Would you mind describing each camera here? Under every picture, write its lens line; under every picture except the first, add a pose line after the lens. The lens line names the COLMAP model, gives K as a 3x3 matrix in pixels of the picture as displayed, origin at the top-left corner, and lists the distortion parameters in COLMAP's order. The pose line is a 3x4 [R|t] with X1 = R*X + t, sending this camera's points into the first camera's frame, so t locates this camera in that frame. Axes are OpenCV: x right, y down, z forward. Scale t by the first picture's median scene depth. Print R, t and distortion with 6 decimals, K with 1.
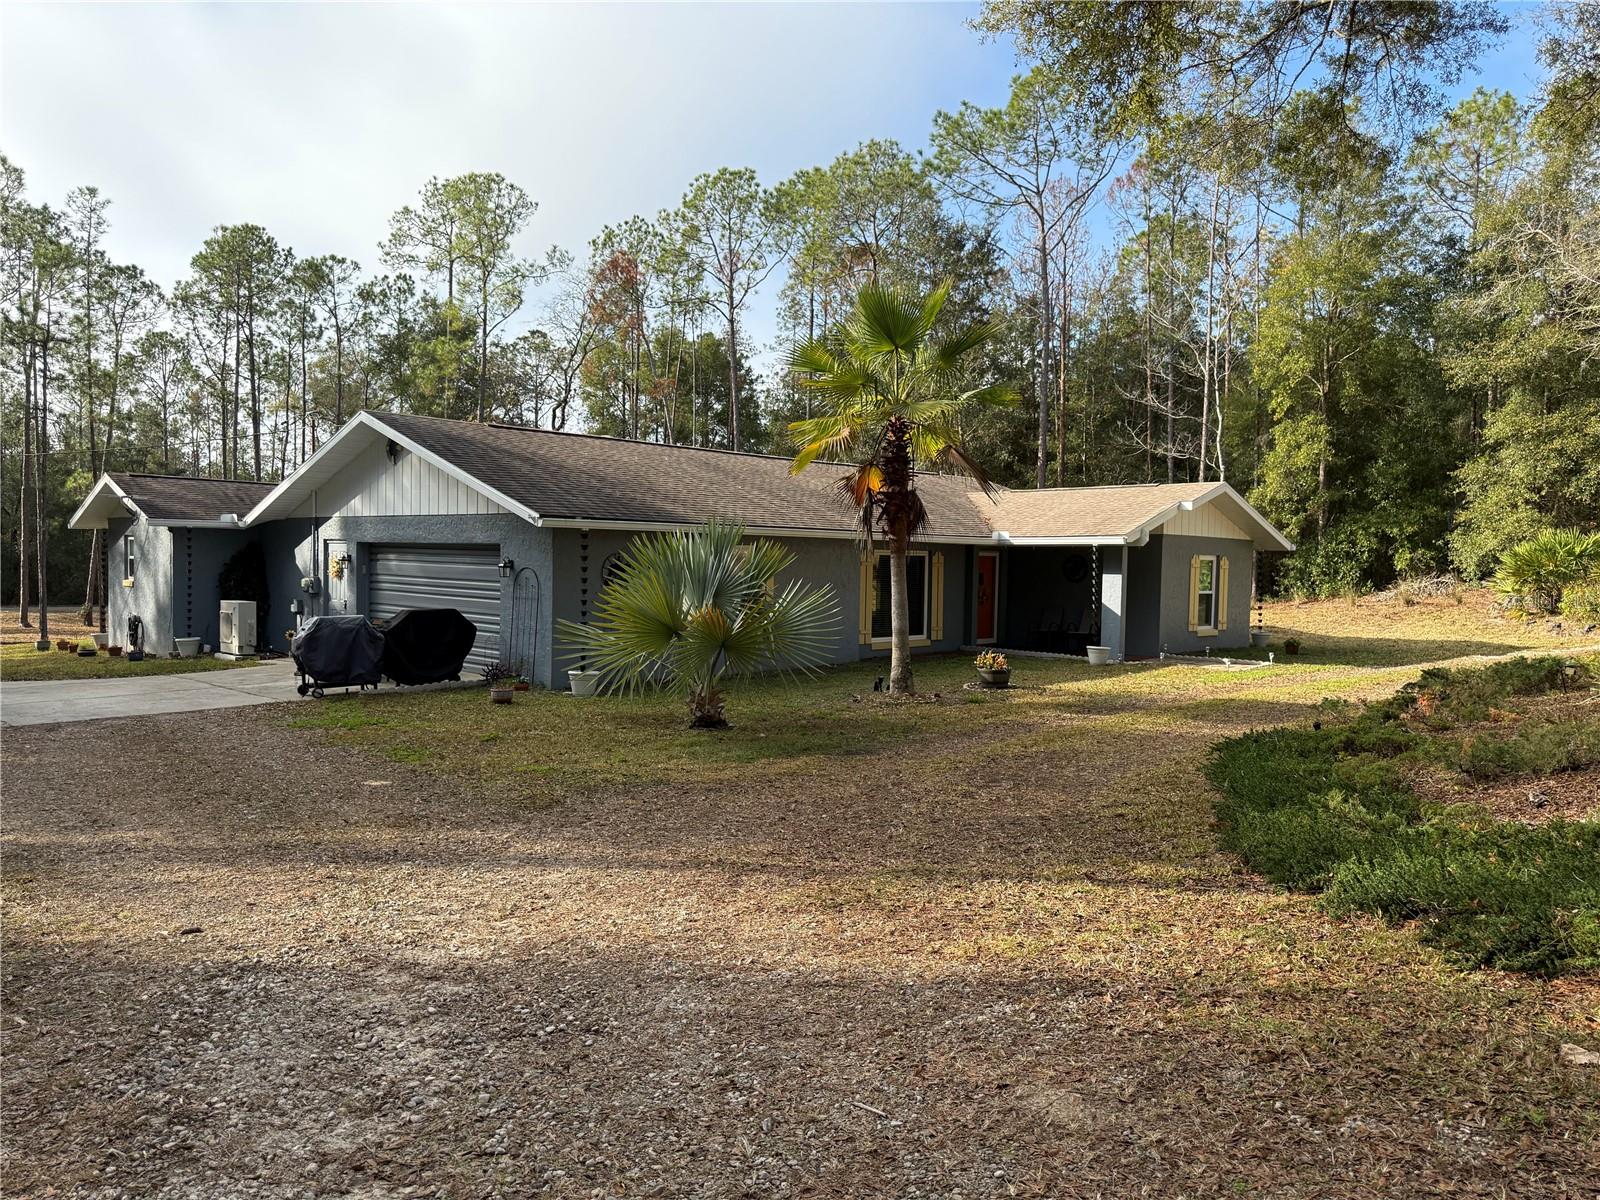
lens RADIAL K [[1135.8, 0, 800.0], [0, 1135.8, 600.0], [0, 0, 1]] dist [0.069582, -0.092322]
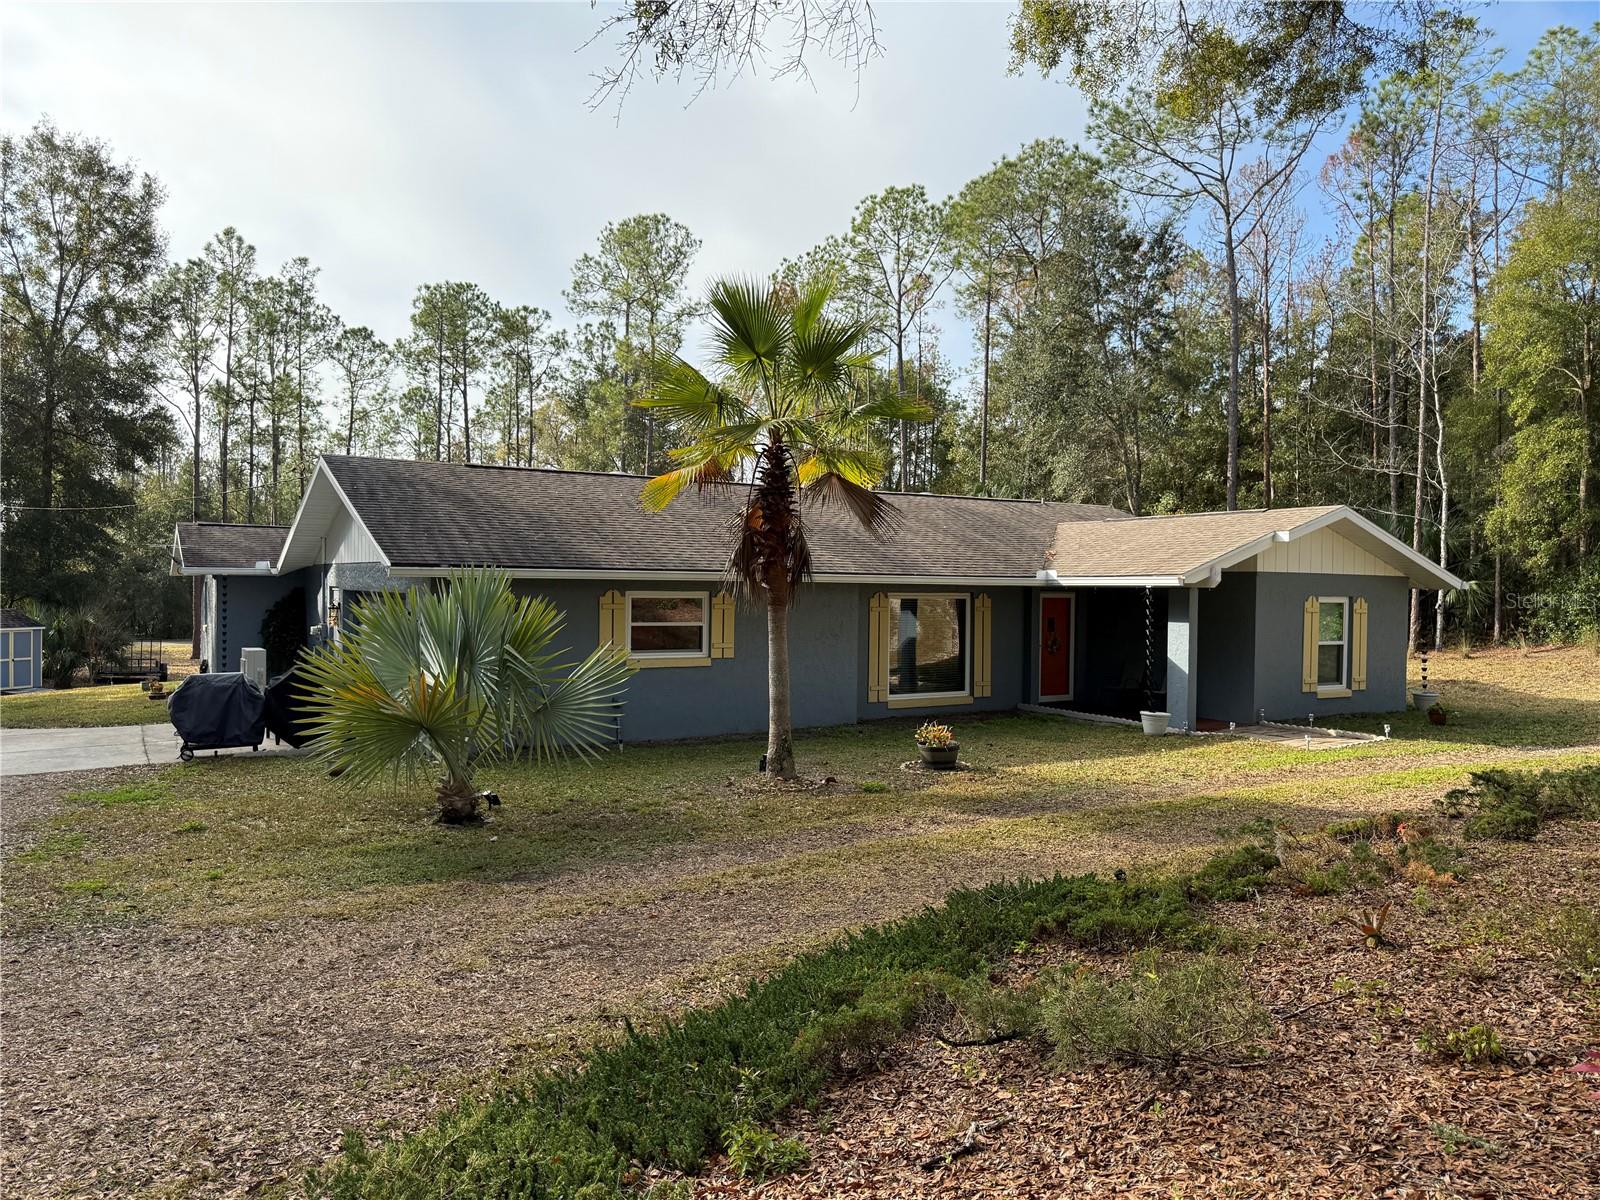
lens RADIAL K [[1135.8, 0, 800.0], [0, 1135.8, 600.0], [0, 0, 1]] dist [0.069582, -0.092322]
pose [[0.970438, -0.003959, -0.241319, 0.111598], [-0.002406, 0.999657, -0.026076, -0.008812], [0.241340, 0.025886, 0.970095, 0.077303]]
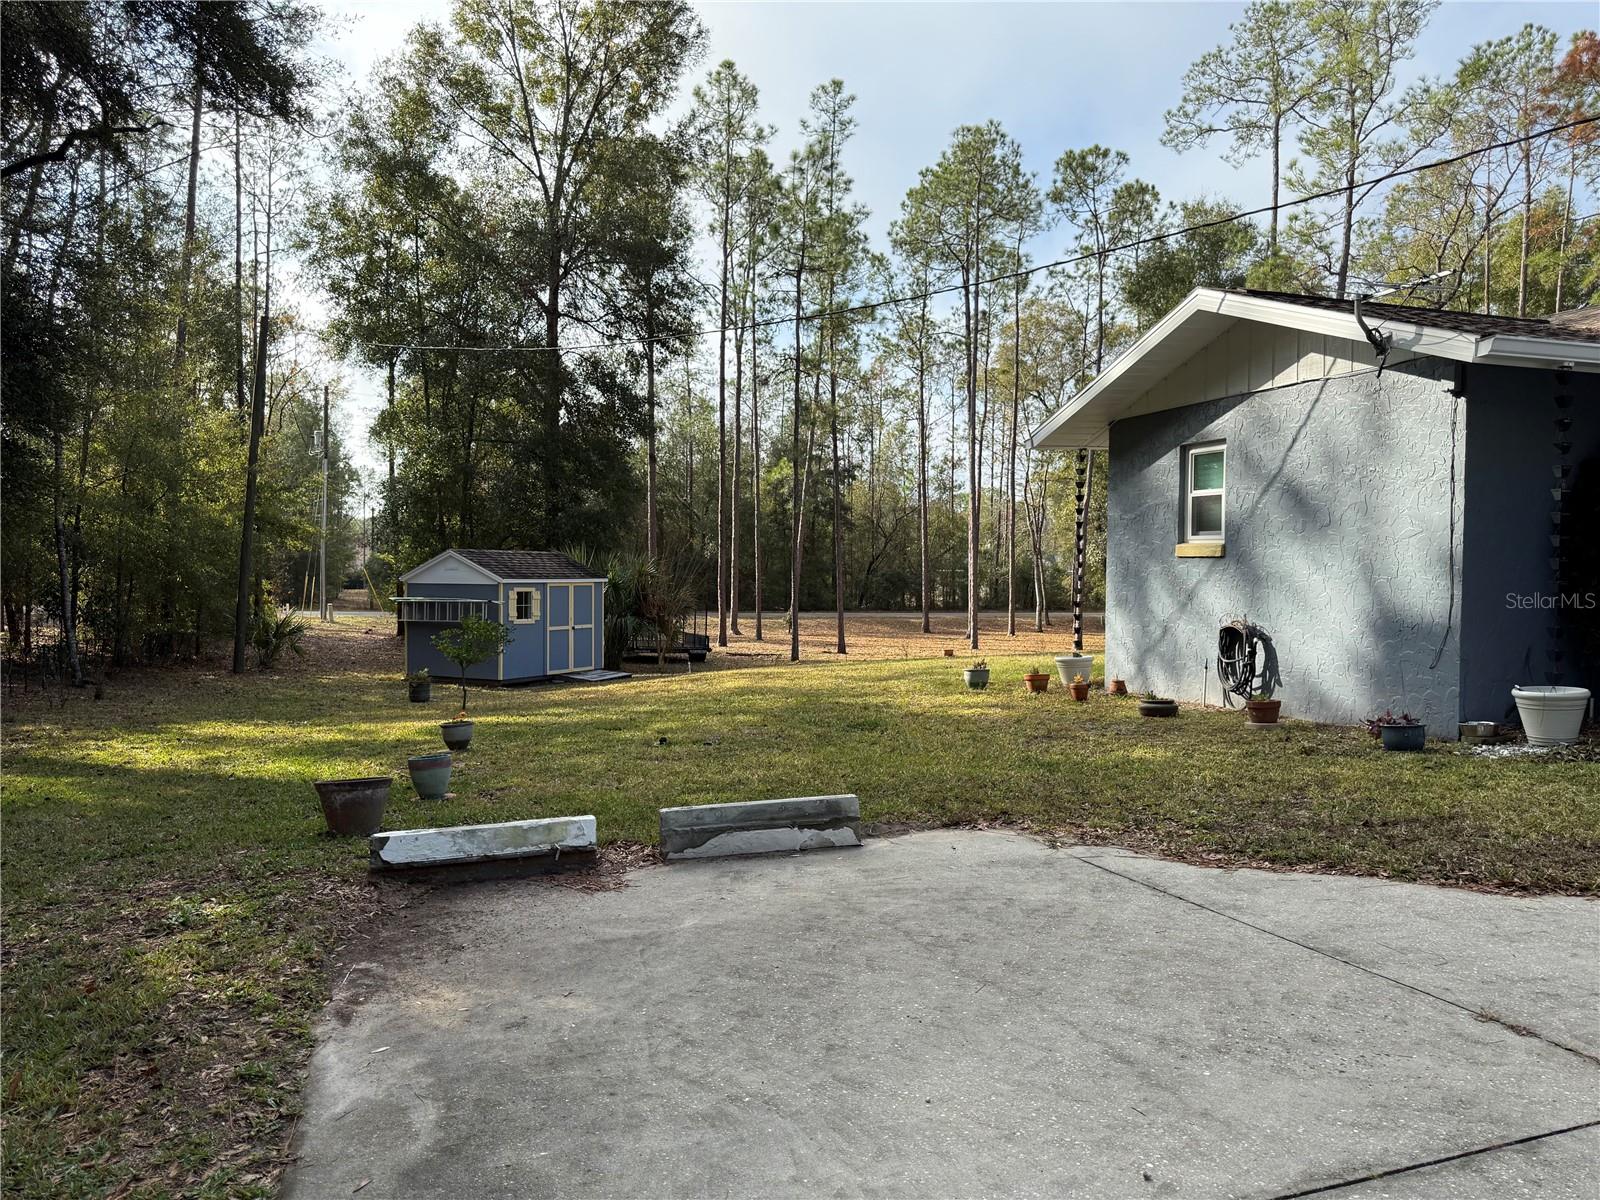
lens RADIAL K [[1135.8, 0, 800.0], [0, 1135.8, 600.0], [0, 0, 1]] dist [0.069582, -0.092322]
pose [[0.891885, 0.000061, -0.452263, -0.312472], [-0.004497, 0.999952, -0.008734, 0.005756], [0.452240, 0.009823, 0.891842, 0.320054]]
